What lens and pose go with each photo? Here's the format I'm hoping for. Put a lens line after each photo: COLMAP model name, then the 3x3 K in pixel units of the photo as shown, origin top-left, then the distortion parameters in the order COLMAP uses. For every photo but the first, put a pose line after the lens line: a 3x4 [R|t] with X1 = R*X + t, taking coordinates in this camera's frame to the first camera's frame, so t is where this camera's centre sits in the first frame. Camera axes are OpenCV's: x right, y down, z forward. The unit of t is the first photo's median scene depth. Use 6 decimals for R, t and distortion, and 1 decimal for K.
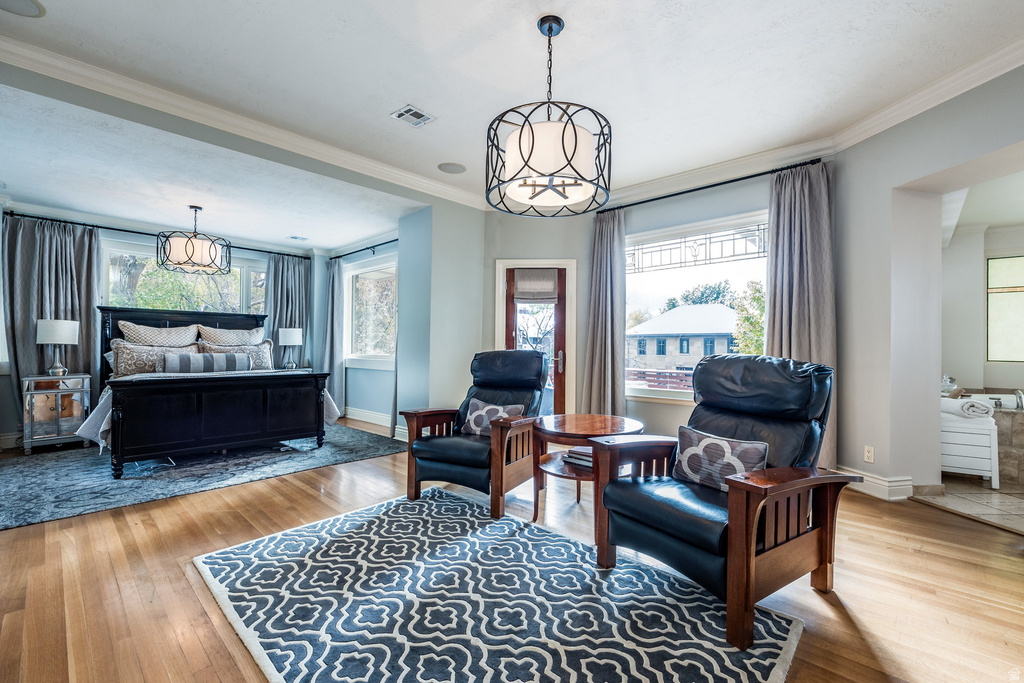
lens RADIAL K [[431.7, 0, 513.7], [0, 431.7, 344.6], [0, 0, 1]] dist [-0.001244, -0.000416]
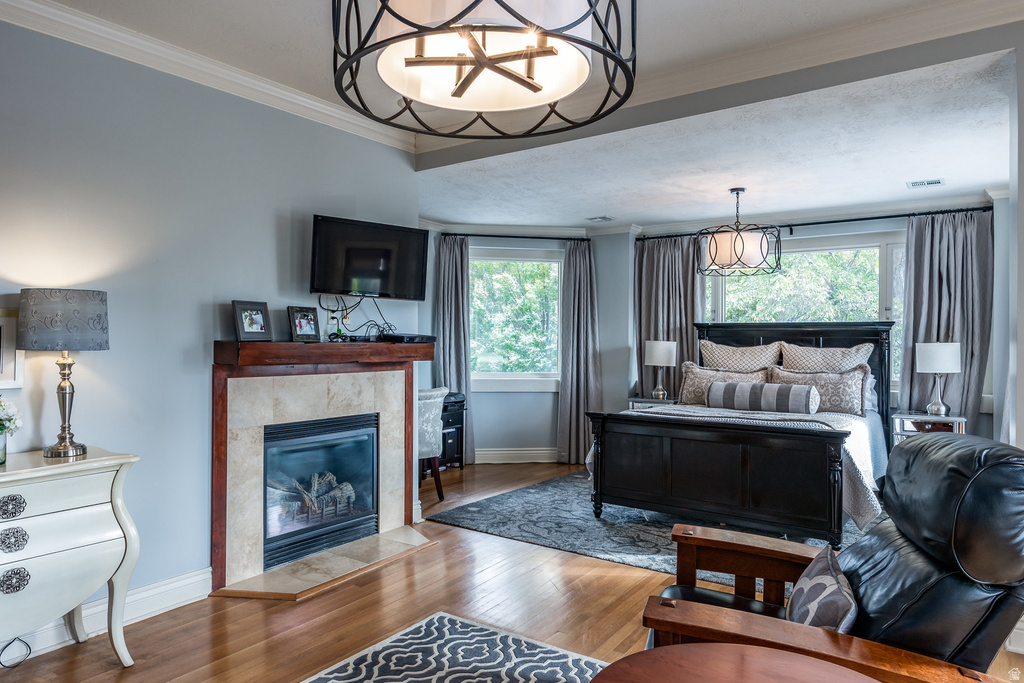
lens RADIAL K [[655.7, 0, 511.1], [0, 655.7, 341.6], [0, 0, 1]] dist [-0.009140, -0.002043]
pose [[0.139579, -0.004921, -0.990199, 0.668763], [-0.001476, 0.999986, -0.005178, -0.089868], [0.990210, 0.002184, 0.139570, 0.883578]]
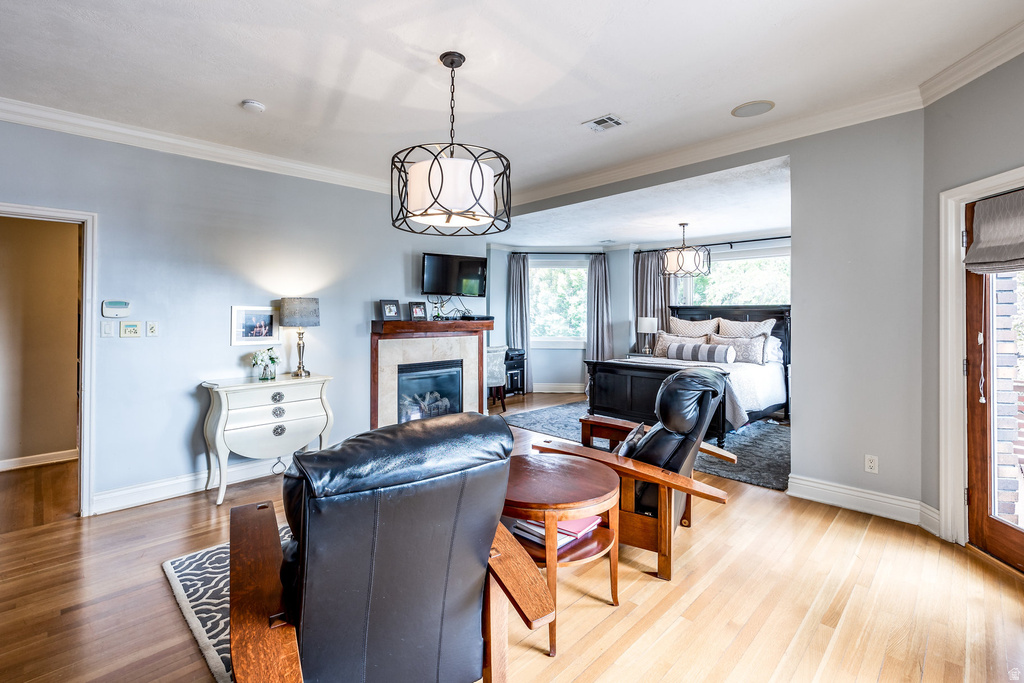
lens RADIAL K [[462.8, 0, 527.3], [0, 462.8, 314.9], [0, 0, 1]] dist [-0.000268, 0.000067]
pose [[-0.010128, -0.005029, -0.999936, 1.128076], [0.002464, 0.999984, -0.005054, -0.110454], [0.999946, -0.002515, -0.010116, 1.124208]]
